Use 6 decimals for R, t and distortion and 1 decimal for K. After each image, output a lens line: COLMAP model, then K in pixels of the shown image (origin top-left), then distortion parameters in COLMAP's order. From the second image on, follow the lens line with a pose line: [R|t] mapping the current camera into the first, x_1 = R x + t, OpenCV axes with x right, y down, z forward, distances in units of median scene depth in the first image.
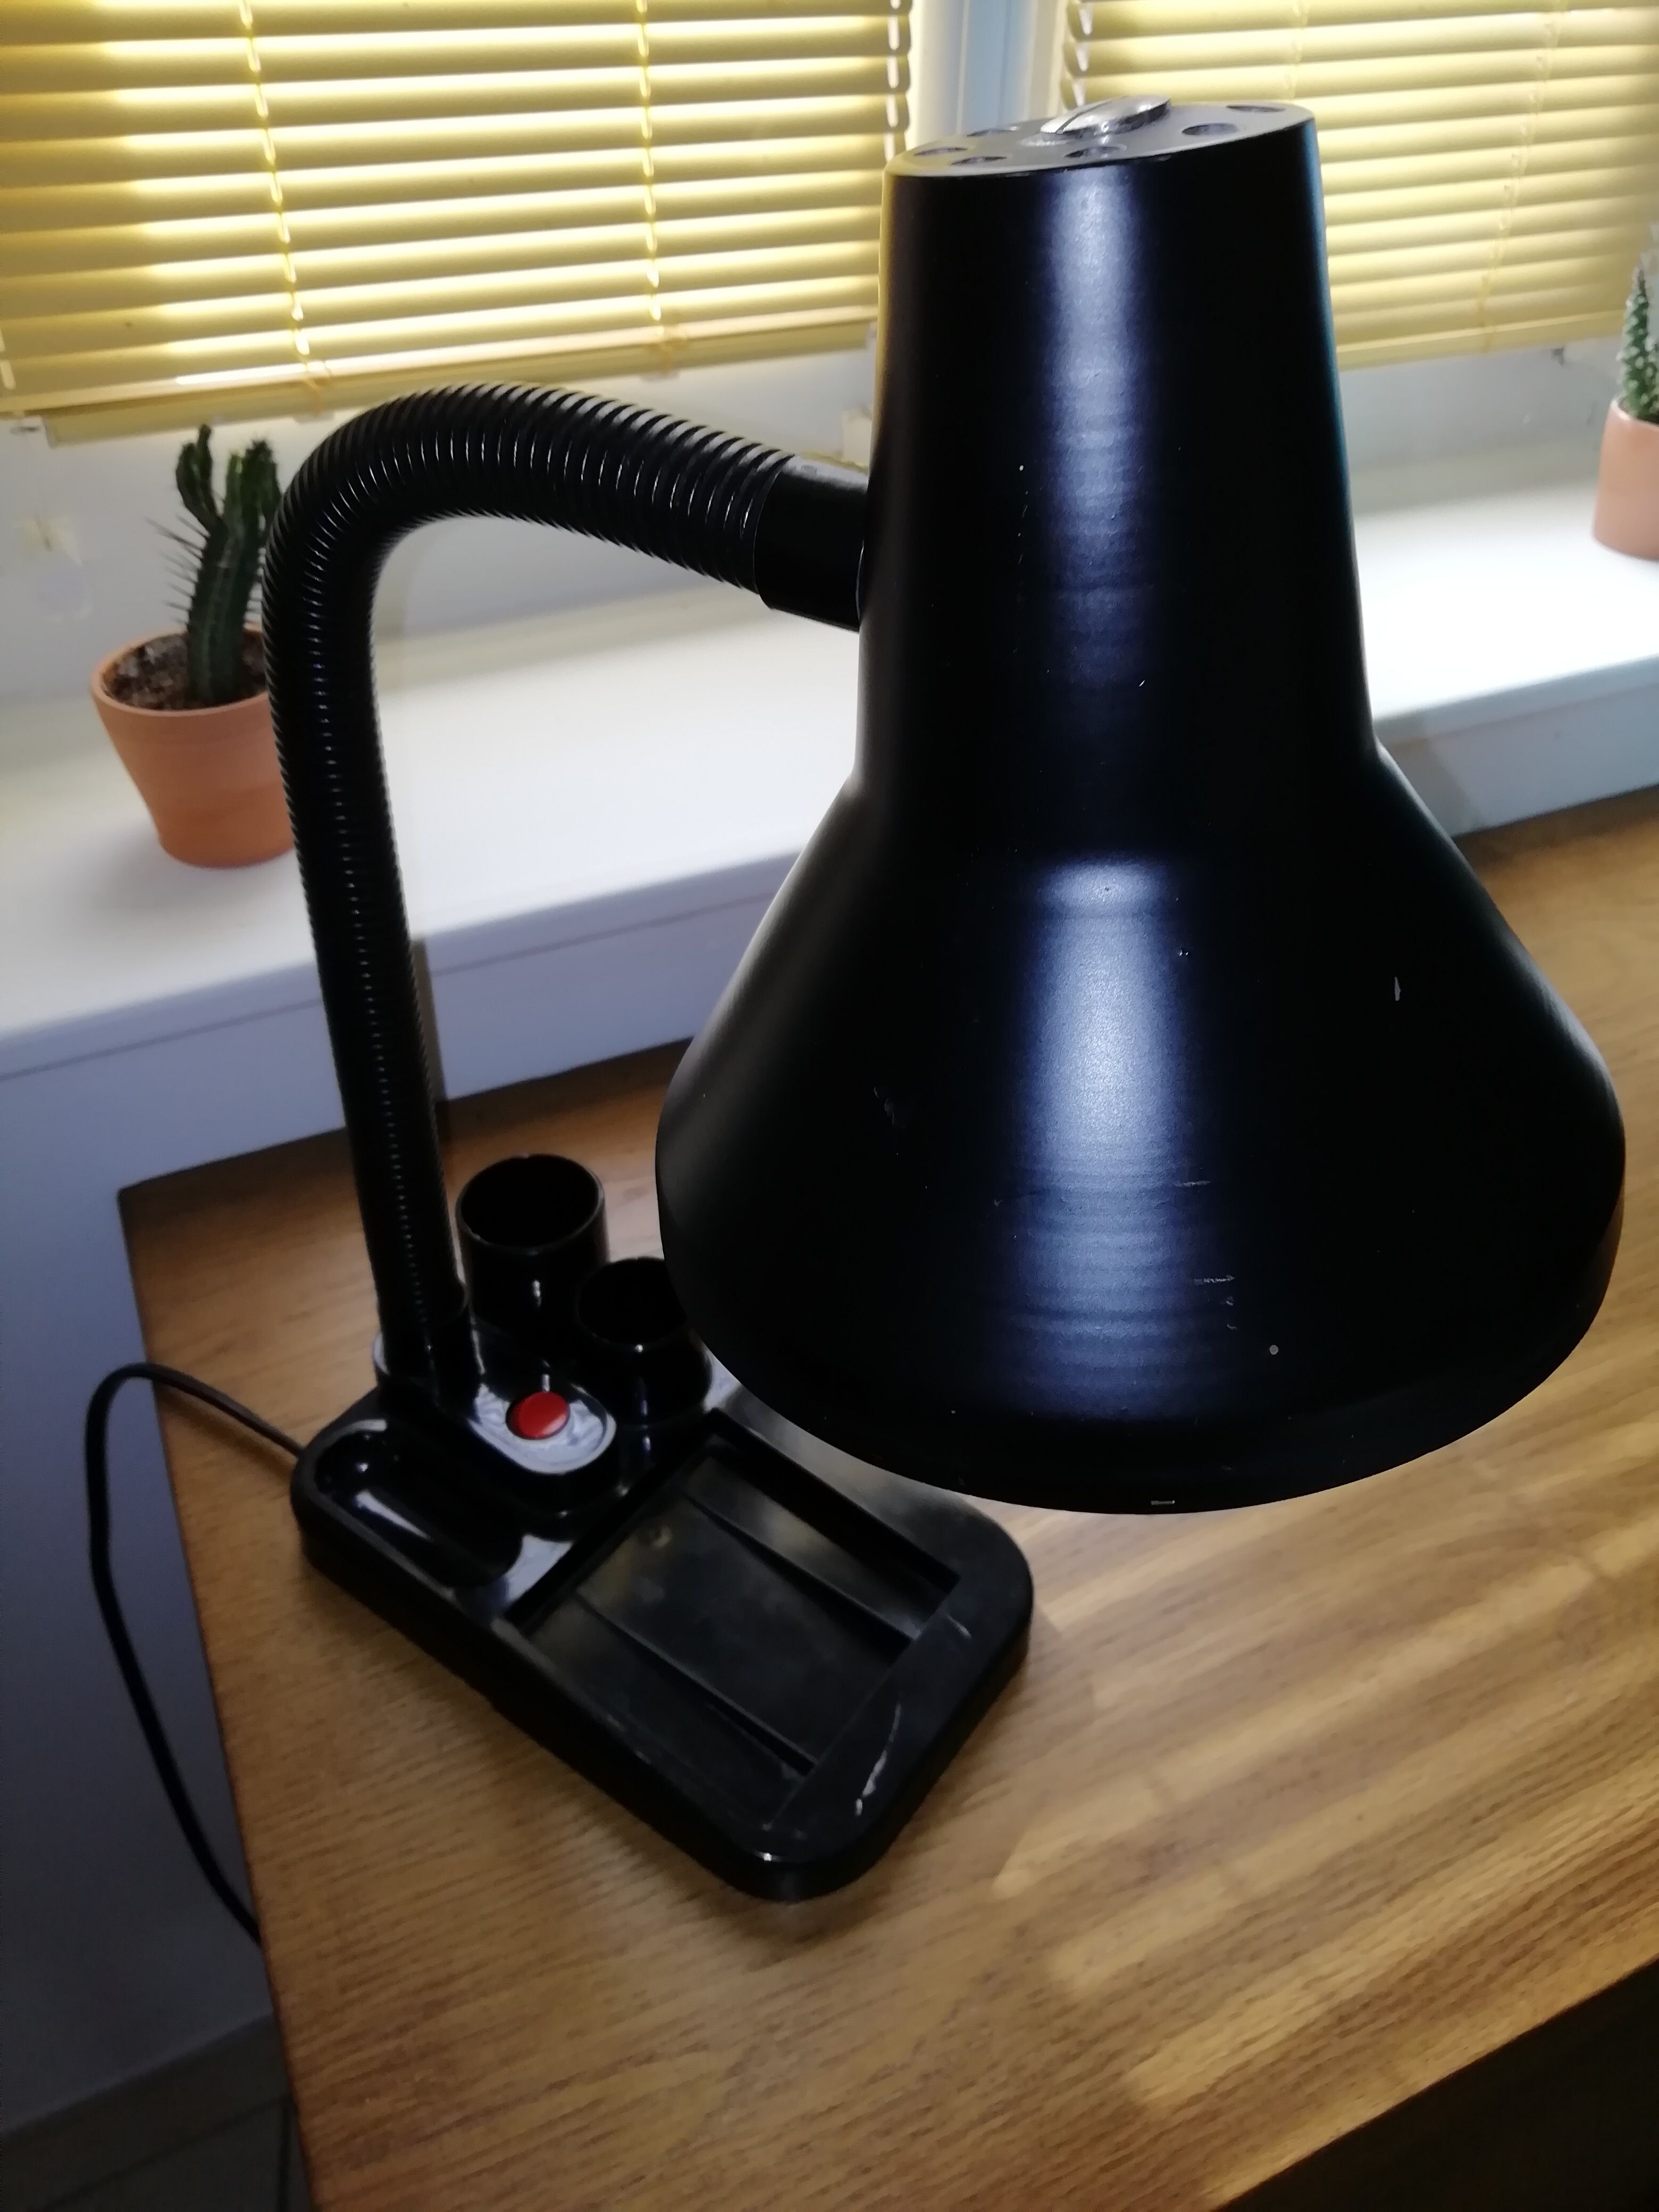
lens RADIAL K [[1753.9, 0, 811.3], [0, 1753.9, 1092.2], [0, 0, 1]] dist [-0.031638, 0.042698]
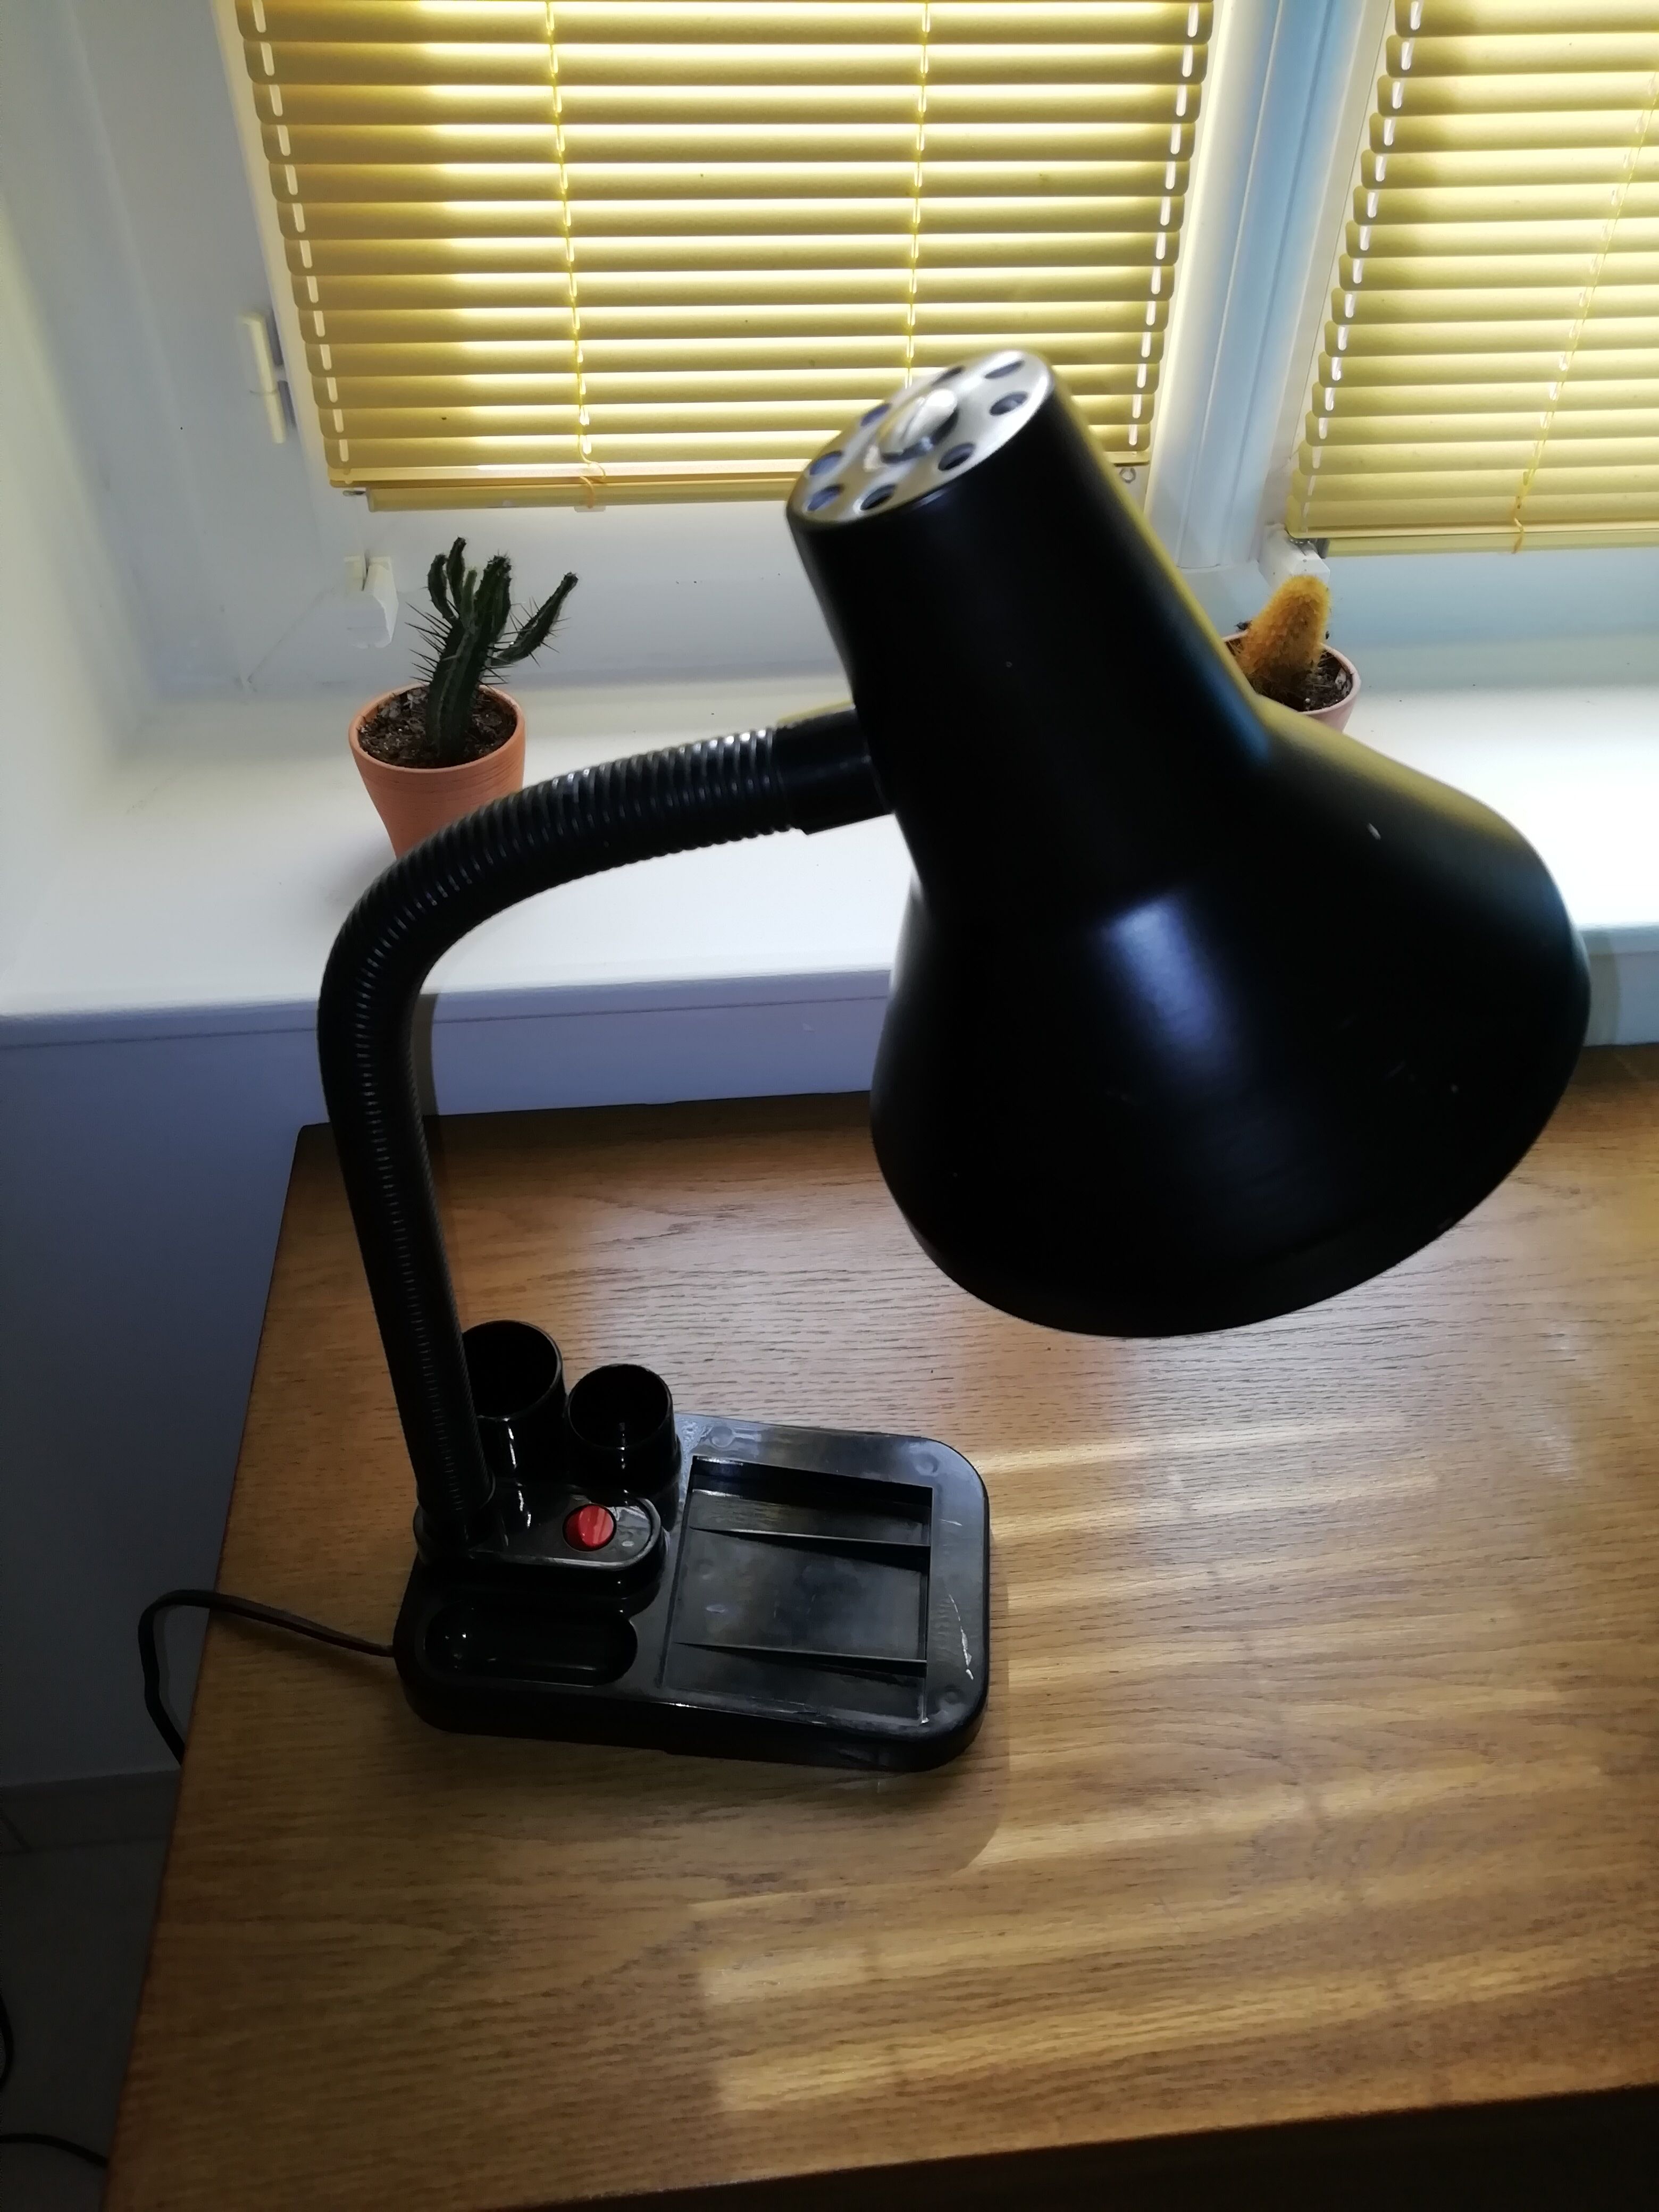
lens RADIAL K [[1753.9, 0, 824.6], [0, 1753.9, 1070.1], [0, 0, 1]] dist [-0.031638, 0.042698]
pose [[0.942320, 0.223634, -0.249039, 0.346501], [-0.201811, 0.973194, 0.110296, -0.259276], [0.267029, -0.053676, 0.962193, -0.153014]]
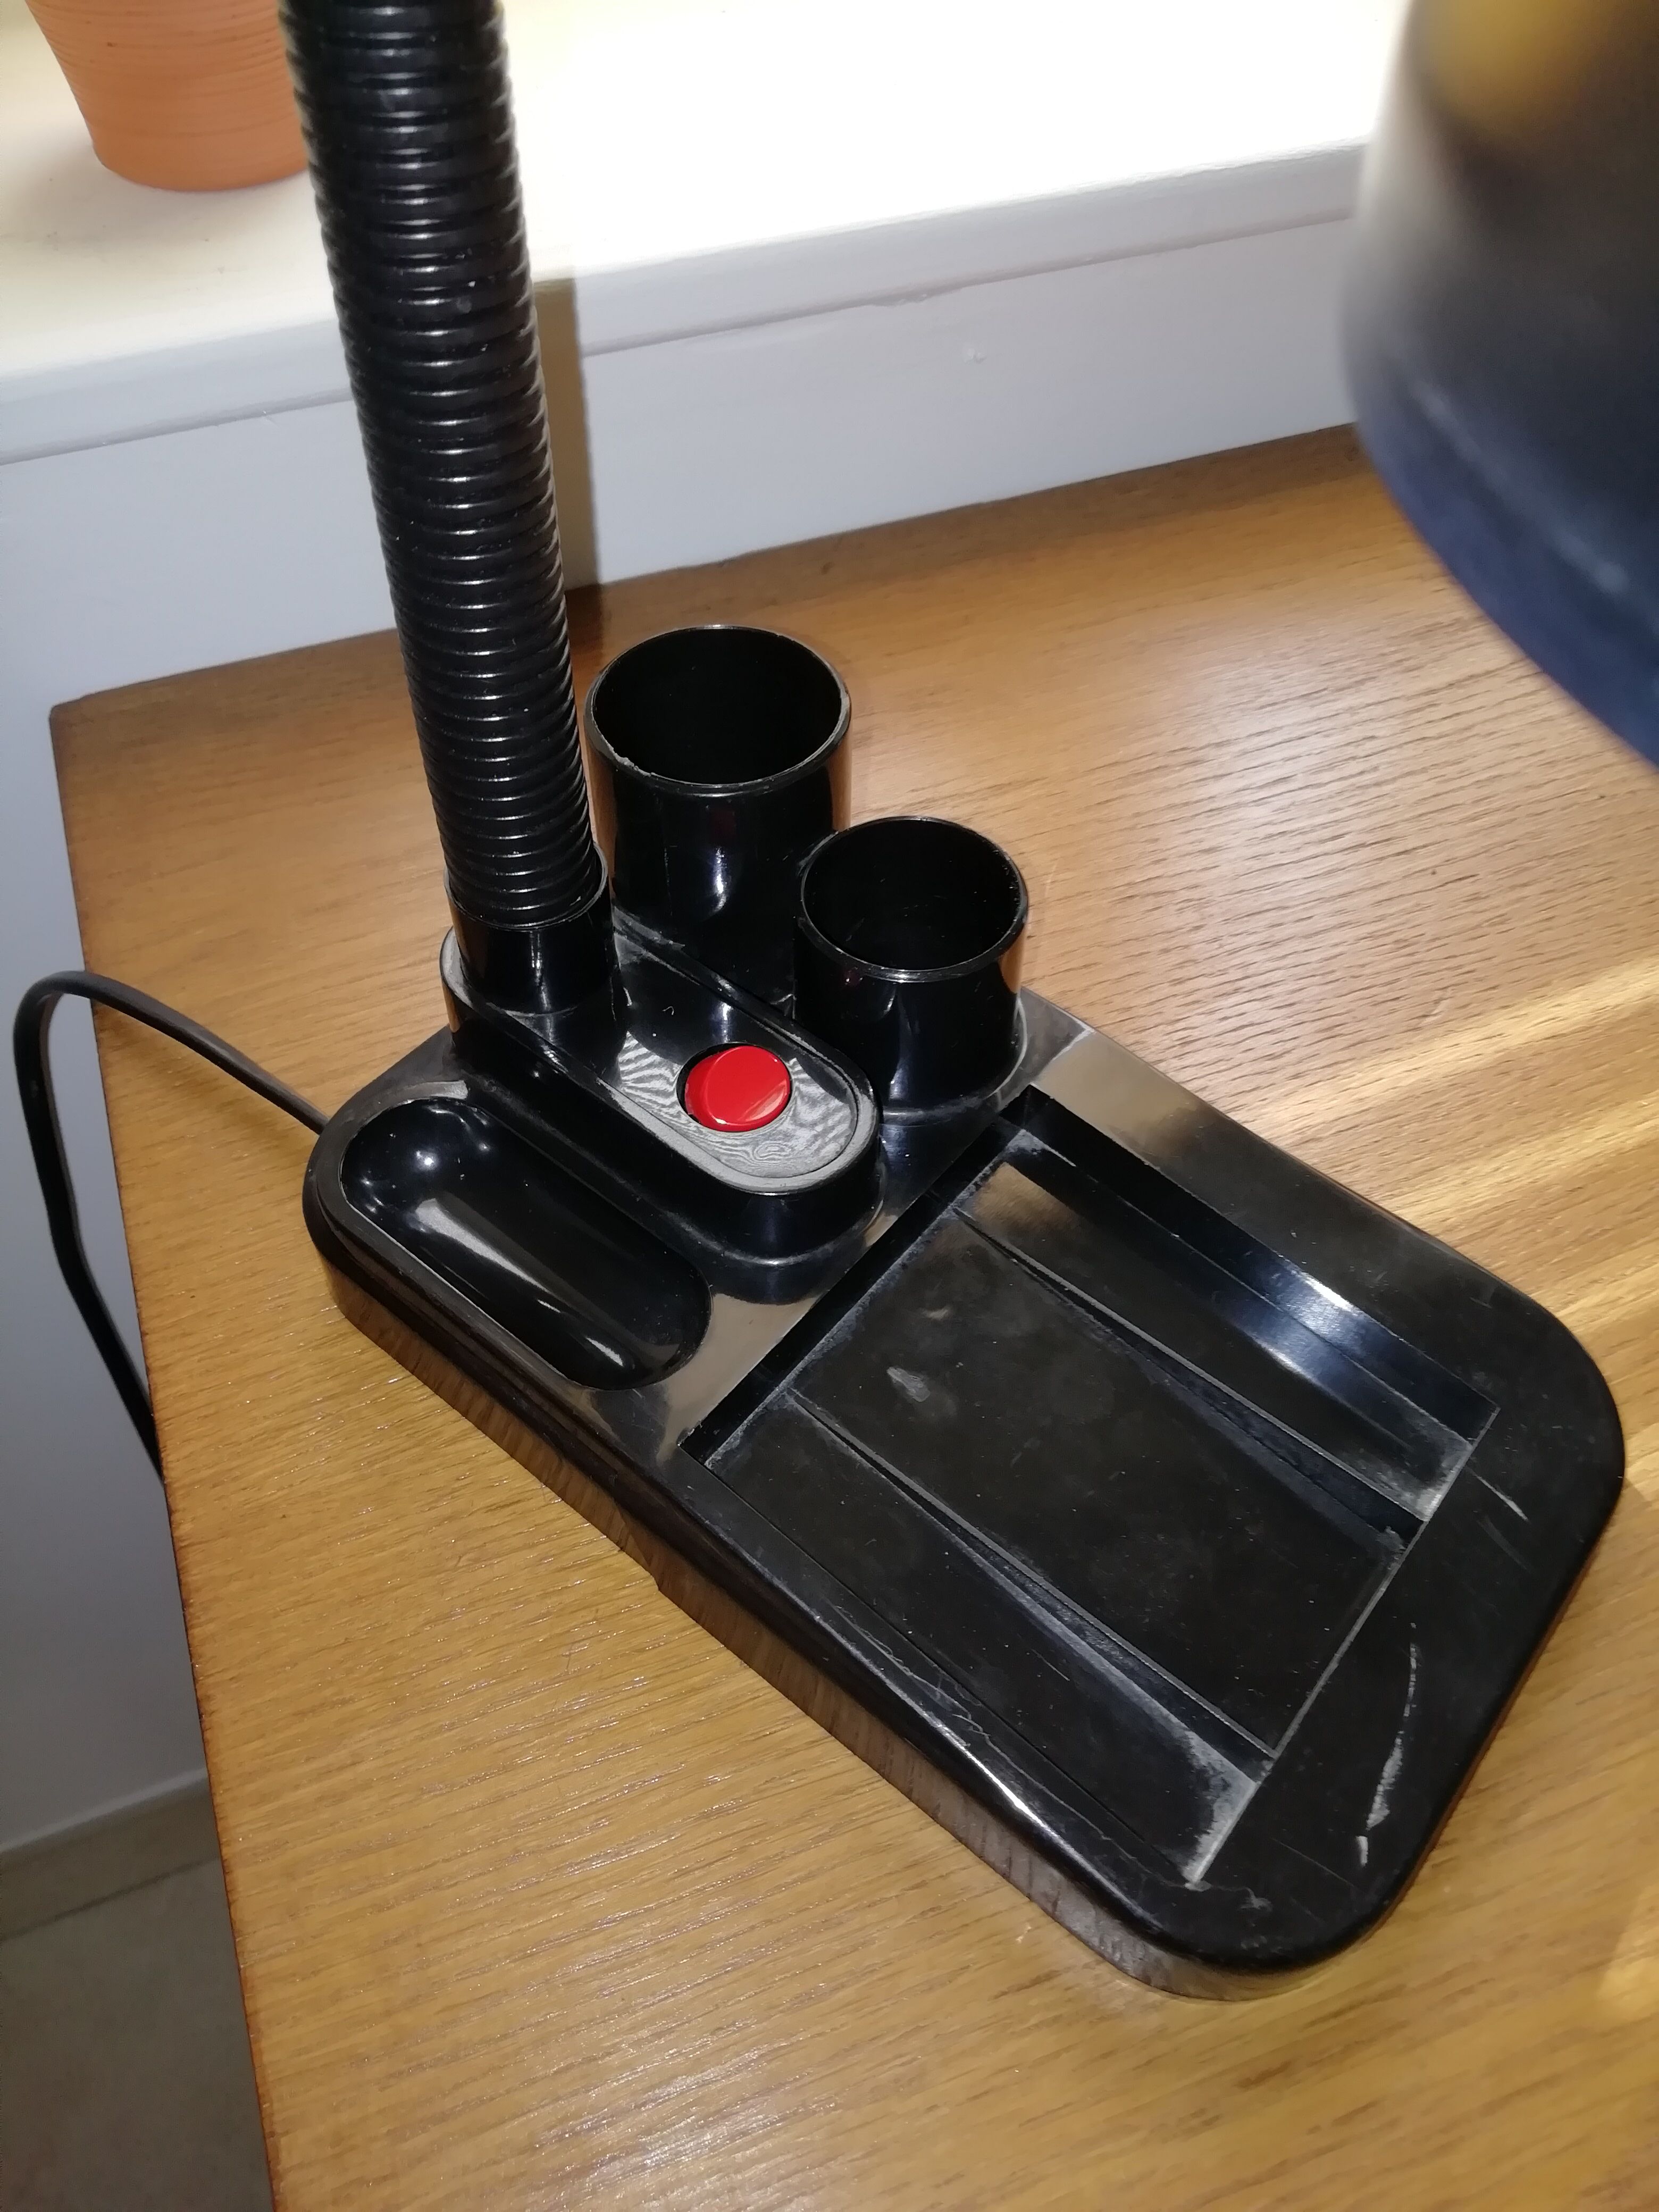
lens RADIAL K [[1753.9, 0, 819.6], [0, 1753.9, 1095.5], [0, 0, 1]] dist [-0.031638, 0.042698]
pose [[0.998806, 0.041626, -0.025575, -0.119959], [-0.035758, 0.979575, 0.197876, 0.078401], [0.033289, -0.196726, 0.979893, 0.470074]]
